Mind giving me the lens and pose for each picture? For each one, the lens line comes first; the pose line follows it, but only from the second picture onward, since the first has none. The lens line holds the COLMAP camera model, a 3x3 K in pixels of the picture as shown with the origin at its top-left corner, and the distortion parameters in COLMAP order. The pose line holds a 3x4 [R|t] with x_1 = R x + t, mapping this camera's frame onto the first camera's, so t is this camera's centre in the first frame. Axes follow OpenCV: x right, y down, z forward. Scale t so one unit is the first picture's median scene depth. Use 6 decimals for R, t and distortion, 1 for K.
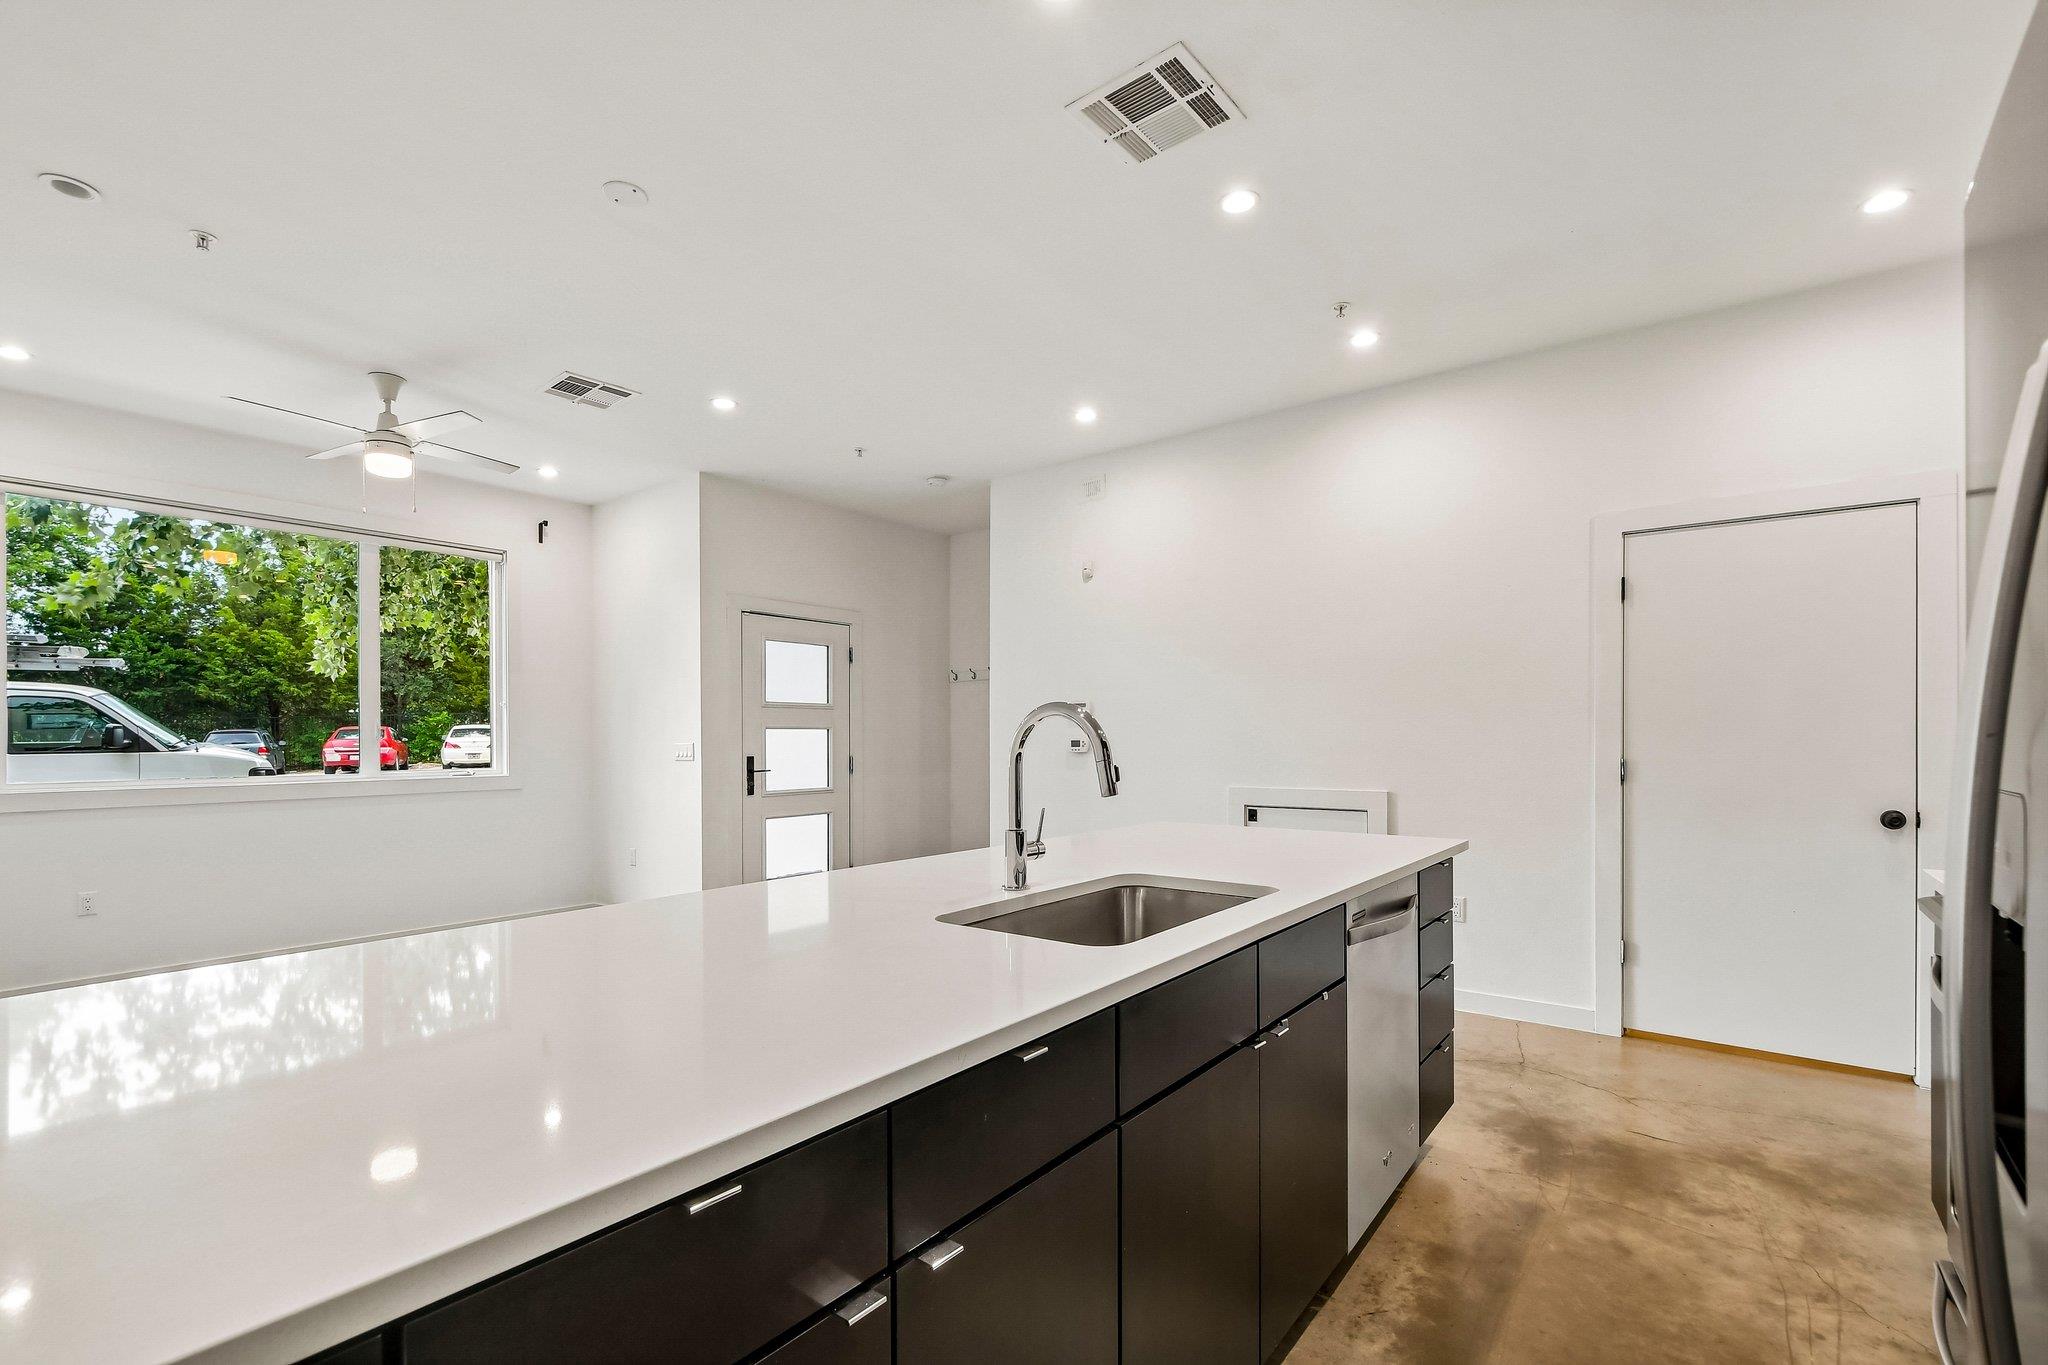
lens RADIAL K [[898.9, 0, 1023.6], [0, 898.9, 742.1], [0, 0, 1]] dist [0.000458, -0.001101]
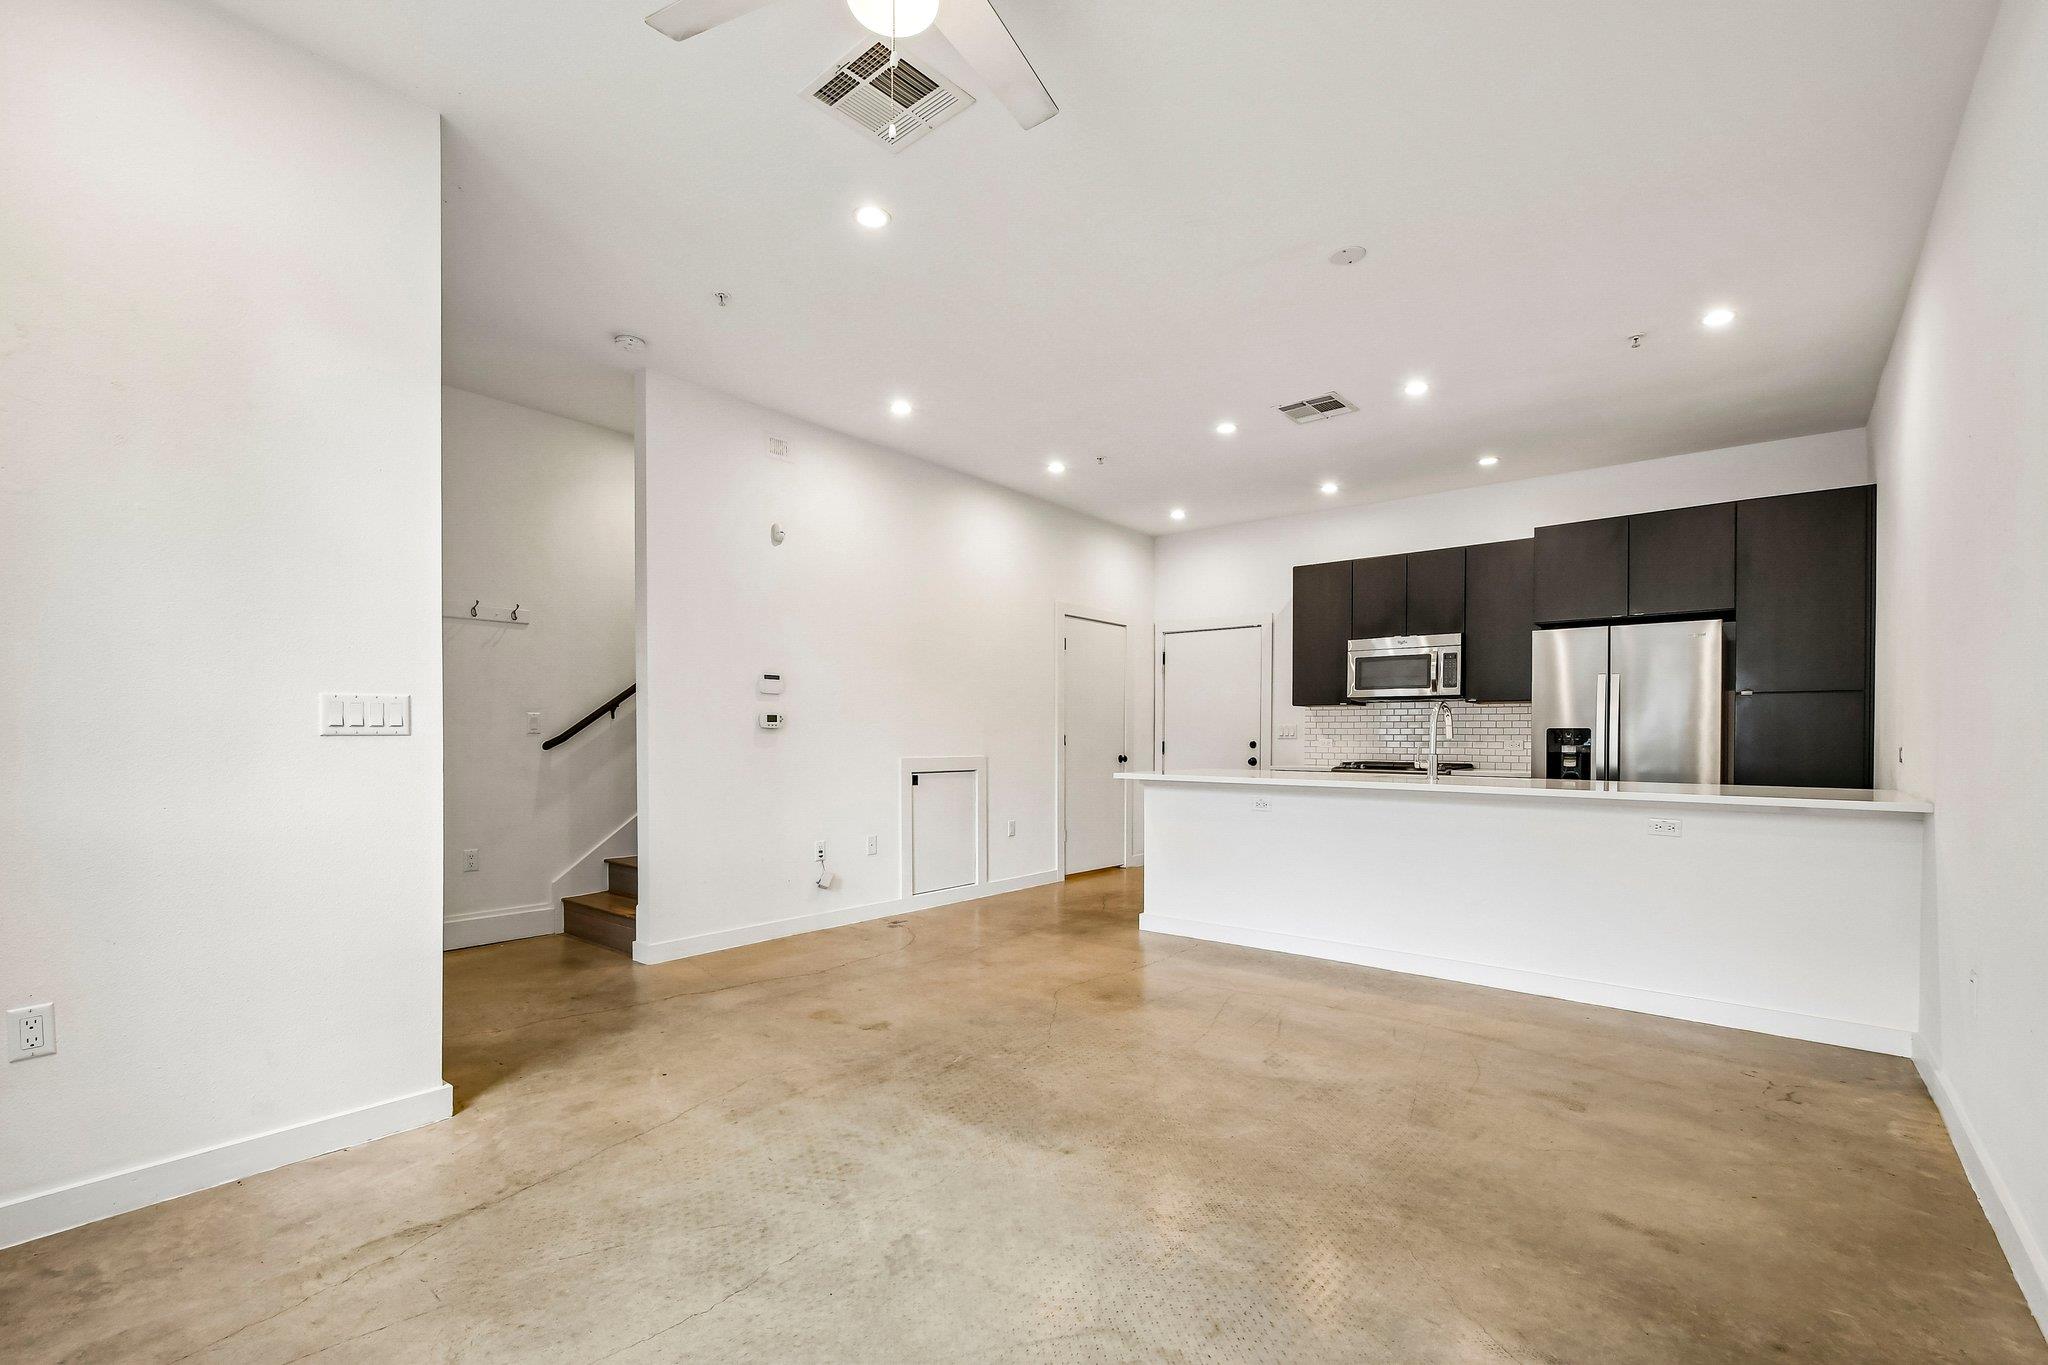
lens RADIAL K [[898.9, 0, 1023.6], [0, 898.9, 742.1], [0, 0, 1]] dist [0.000458, -0.001101]
pose [[0.029776, -0.001475, 0.999556, -0.692843], [-0.000965, 0.999998, 0.001504, 0.019241], [-0.999556, -0.001009, 0.029774, 0.580197]]
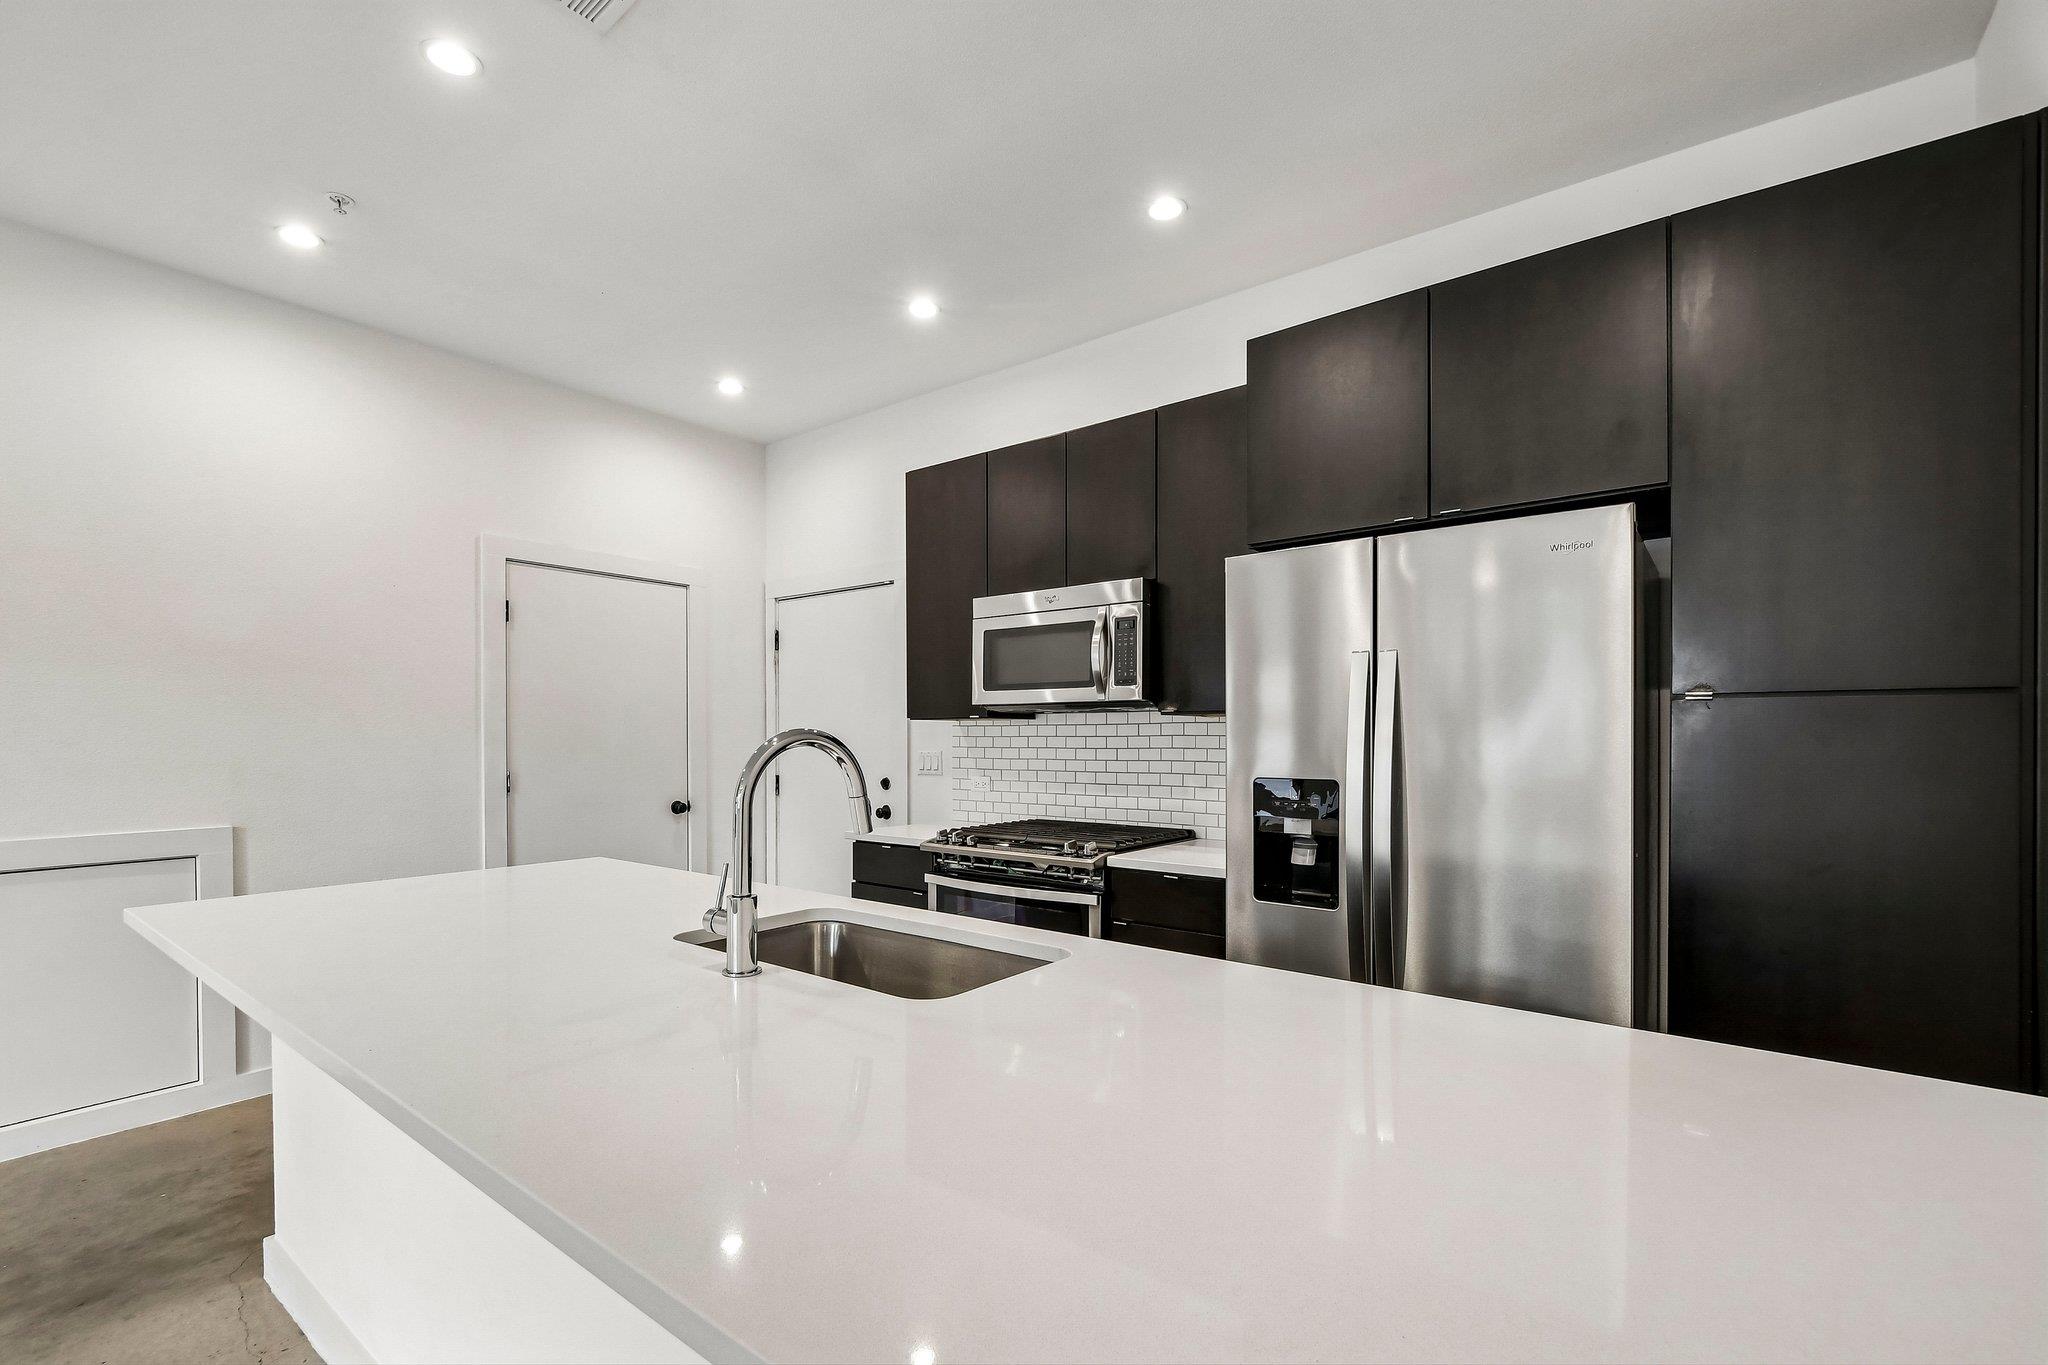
lens RADIAL K [[898.9, 0, 1023.6], [0, 898.9, 742.1], [0, 0, 1]] dist [0.000458, -0.001101]
pose [[0.002456, -0.001941, 0.999995, -0.220541], [0.006720, 0.999976, 0.001924, -0.007857], [-0.999974, 0.006716, 0.002469, 0.220103]]
